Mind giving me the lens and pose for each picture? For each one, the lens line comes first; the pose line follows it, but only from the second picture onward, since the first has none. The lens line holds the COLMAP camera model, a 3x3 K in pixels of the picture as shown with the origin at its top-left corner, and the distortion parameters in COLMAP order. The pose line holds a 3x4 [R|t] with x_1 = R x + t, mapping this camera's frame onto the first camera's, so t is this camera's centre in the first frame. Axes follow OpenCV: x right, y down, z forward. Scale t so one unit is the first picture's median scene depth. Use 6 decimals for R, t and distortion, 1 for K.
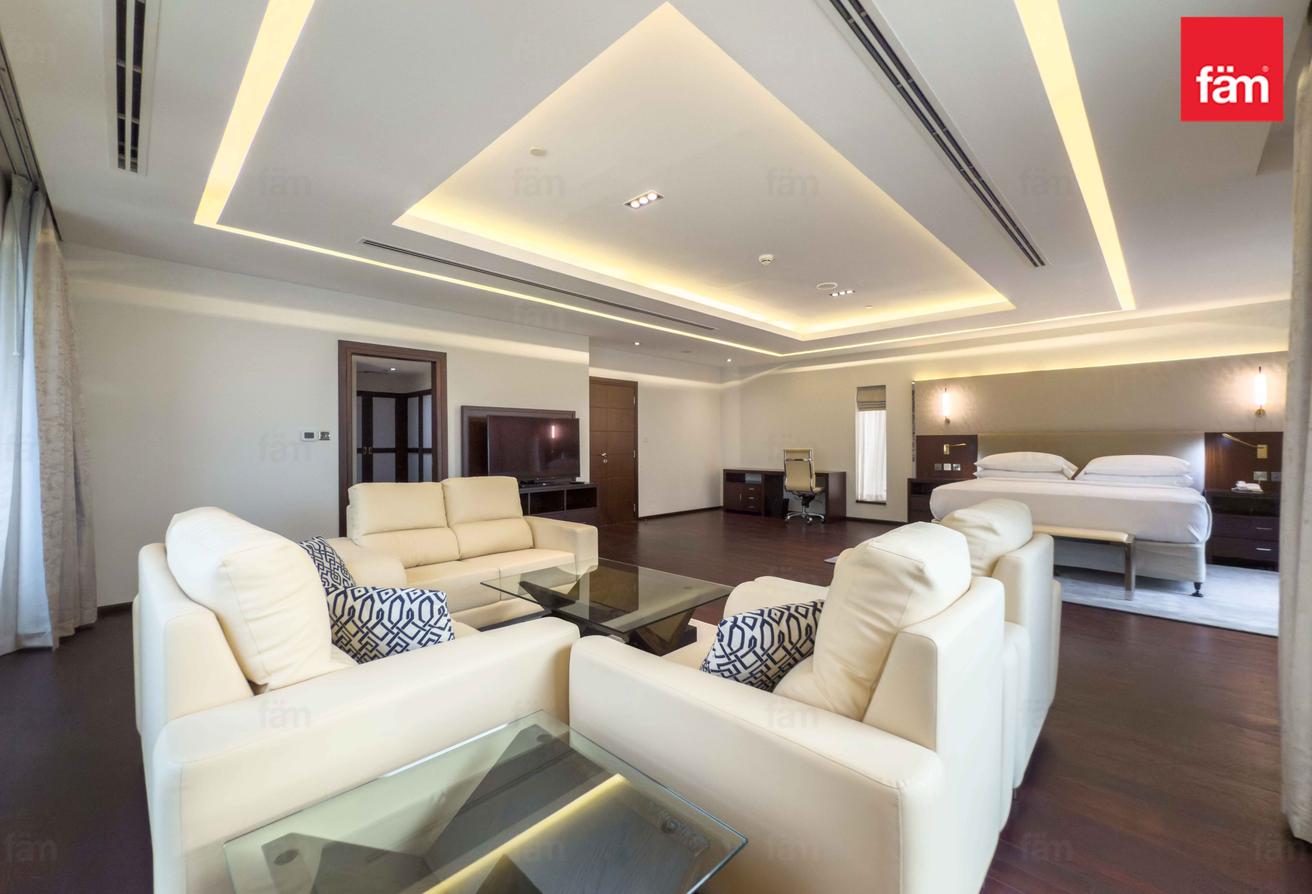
lens RADIAL K [[528.1, 0, 659.4], [0, 528.1, 443.0], [0, 0, 1]] dist [-0.000675, -0.000206]
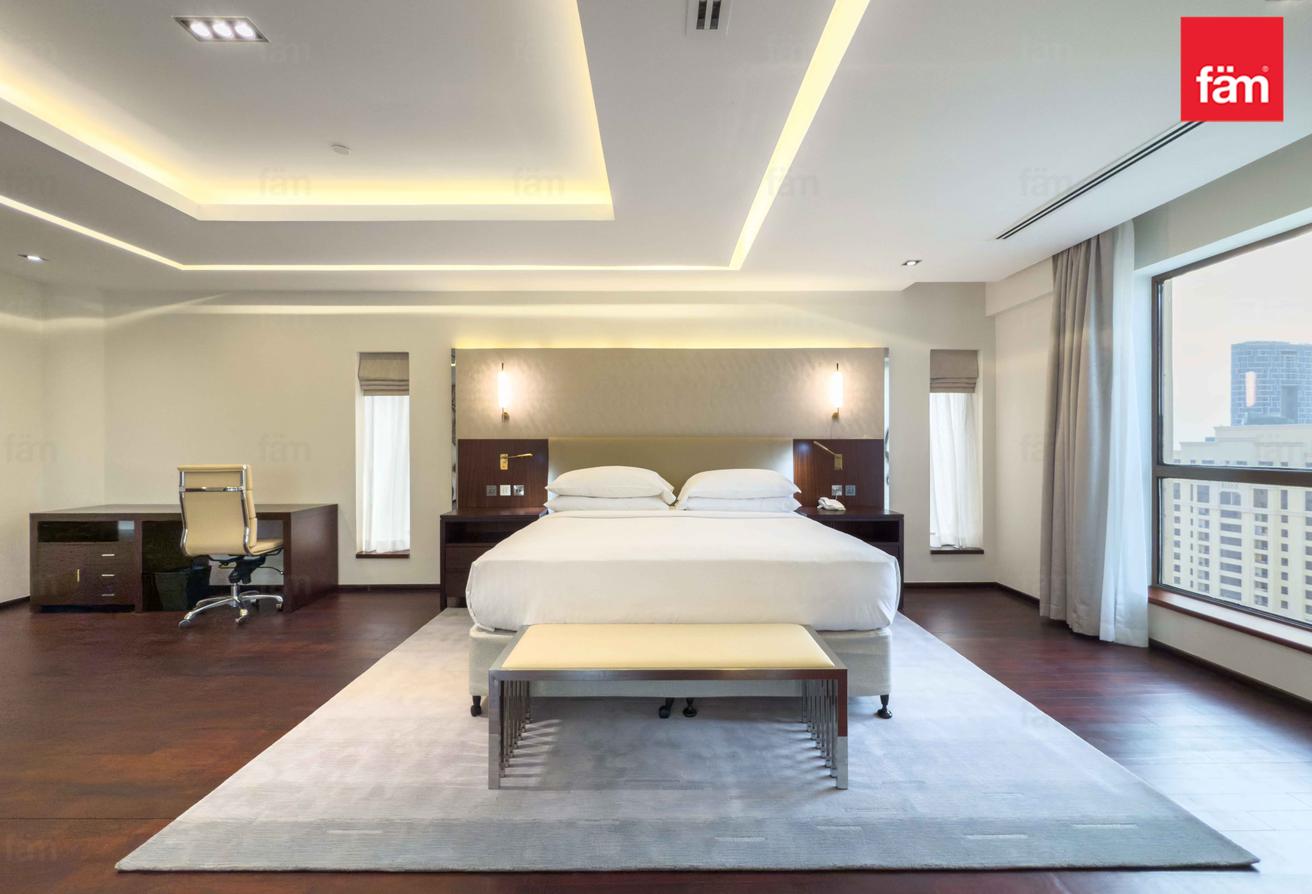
lens RADIAL K [[528.1, 0, 659.4], [0, 528.1, 443.0], [0, 0, 1]] dist [-0.000675, -0.000206]
pose [[0.714572, 0.000807, 0.699562, 0.224620], [-0.000775, 1.000000, -0.000362, -0.009794], [-0.699562, -0.000283, 0.714572, 0.400865]]
